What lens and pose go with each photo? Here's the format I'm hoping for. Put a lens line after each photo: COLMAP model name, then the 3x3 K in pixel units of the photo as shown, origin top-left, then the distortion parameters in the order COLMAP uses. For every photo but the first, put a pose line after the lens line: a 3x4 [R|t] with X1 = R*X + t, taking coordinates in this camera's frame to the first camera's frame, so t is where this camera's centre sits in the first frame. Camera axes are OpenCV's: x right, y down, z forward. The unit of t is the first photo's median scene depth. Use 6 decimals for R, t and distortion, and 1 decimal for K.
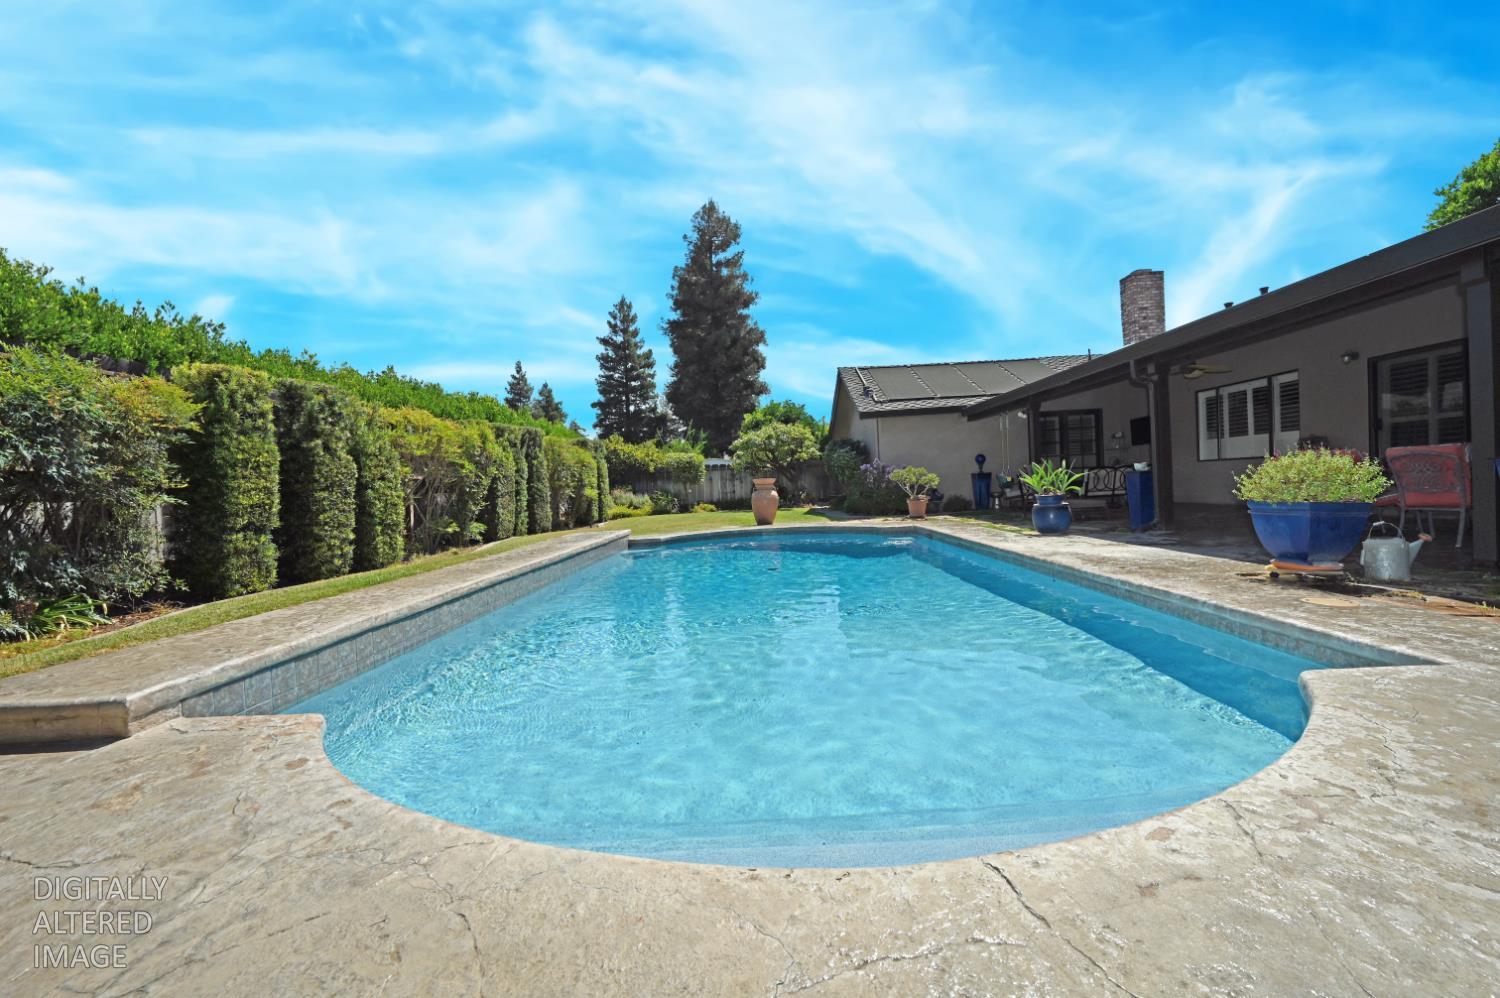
lens RADIAL K [[590.8, 0, 748.6], [0, 590.8, 496.4], [0, 0, 1]] dist [-0.000660, 0.000208]
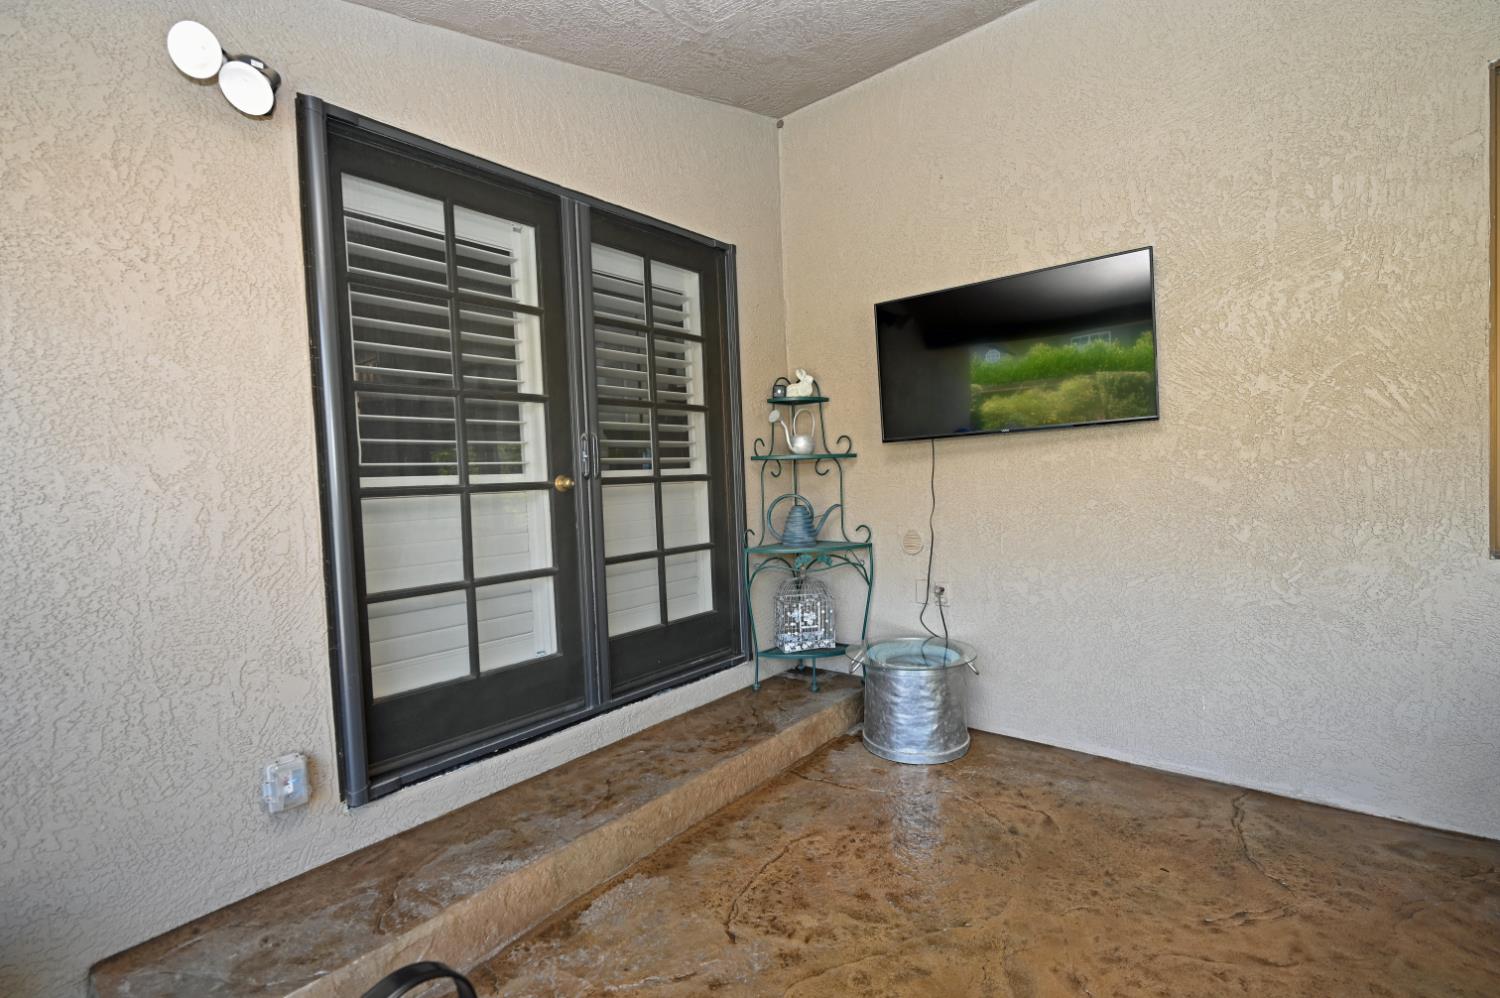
lens RADIAL K [[664.8, 0, 750.0], [0, 664.8, 499.0], [0, 0, 1]] dist [-0.002245, -0.000384]
pose [[0.646816, -0.002144, 0.762643, 0.427648], [0.021563, 0.999648, -0.015478, -0.061483], [-0.762341, 0.026457, 0.646634, 0.844427]]
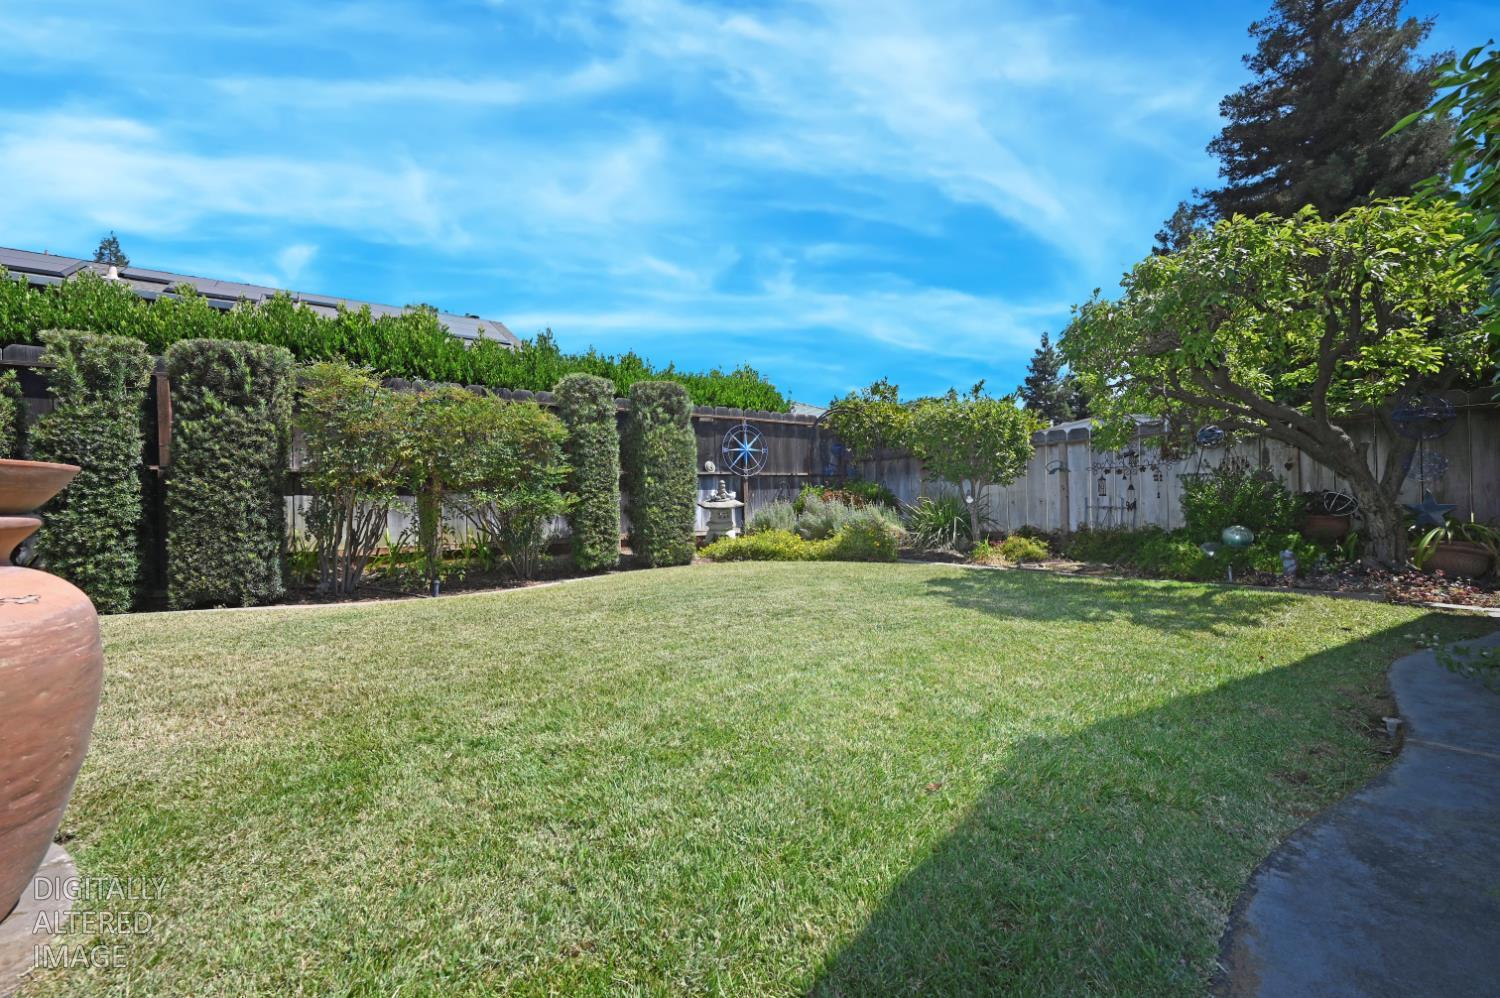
lens RADIAL K [[590.8, 0, 748.6], [0, 590.8, 496.4], [0, 0, 1]] dist [-0.000660, 0.000208]
pose [[0.612518, 0.031368, -0.789834, 0.158077], [-0.022294, 0.999500, 0.022405, -0.024265], [0.790142, 0.003885, 0.612912, 0.922550]]
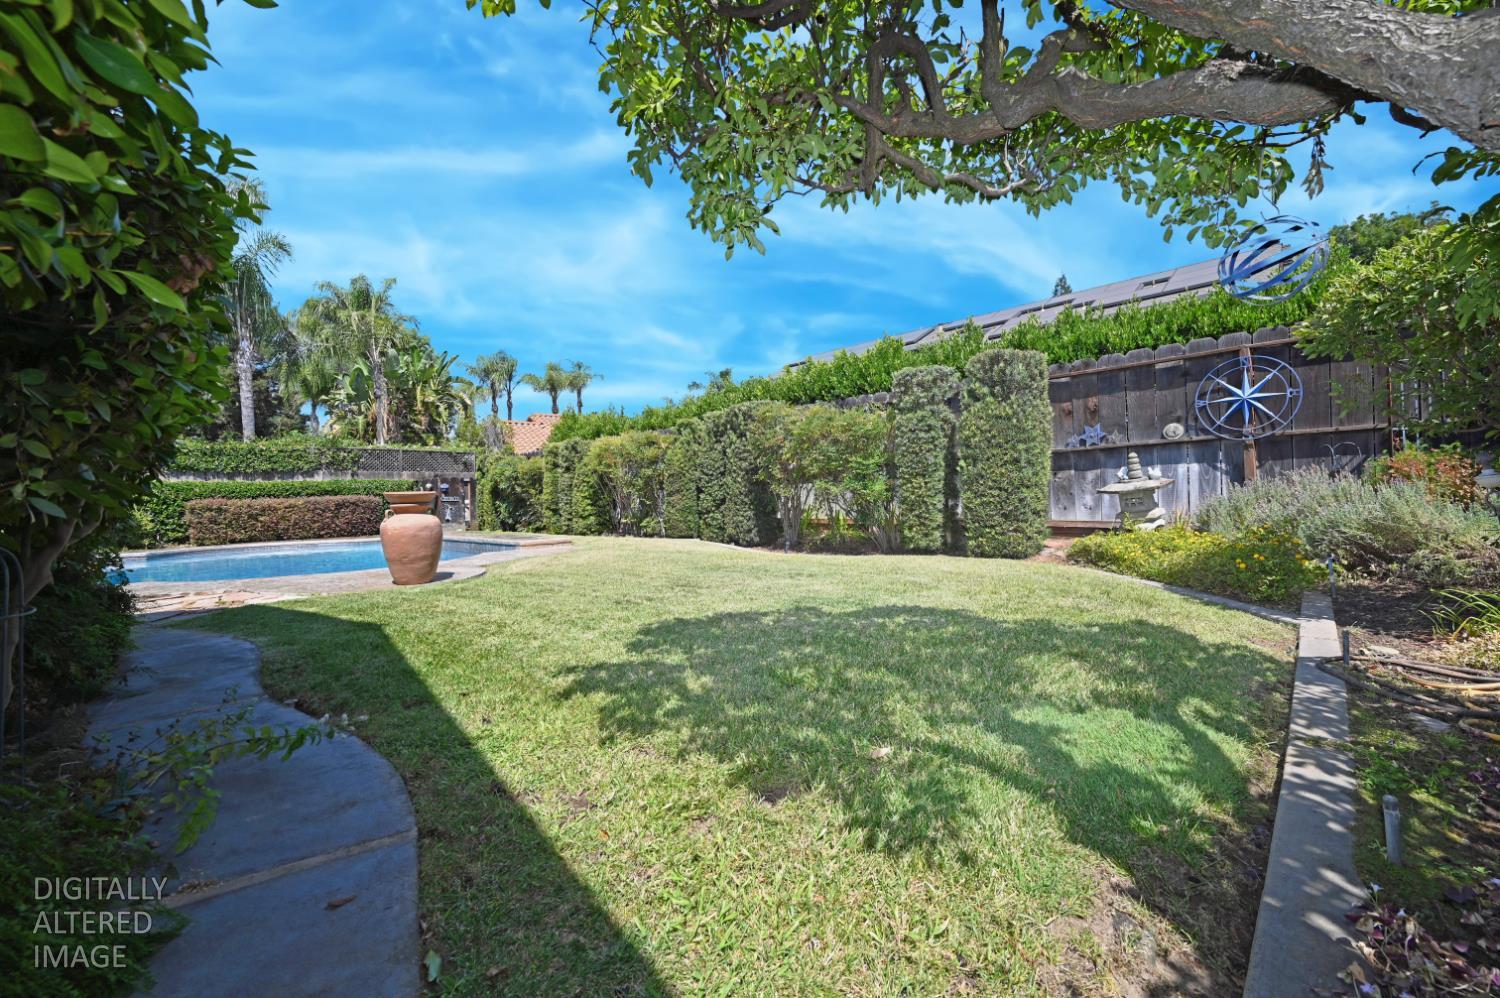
lens RADIAL K [[590.8, 0, 748.6], [0, 590.8, 496.4], [0, 0, 1]] dist [-0.000660, 0.000208]
pose [[-0.675077, 0.071428, -0.734281, 0.173553], [0.052461, 0.997430, 0.048795, -0.030550], [0.735880, -0.005581, -0.677089, 1.355044]]
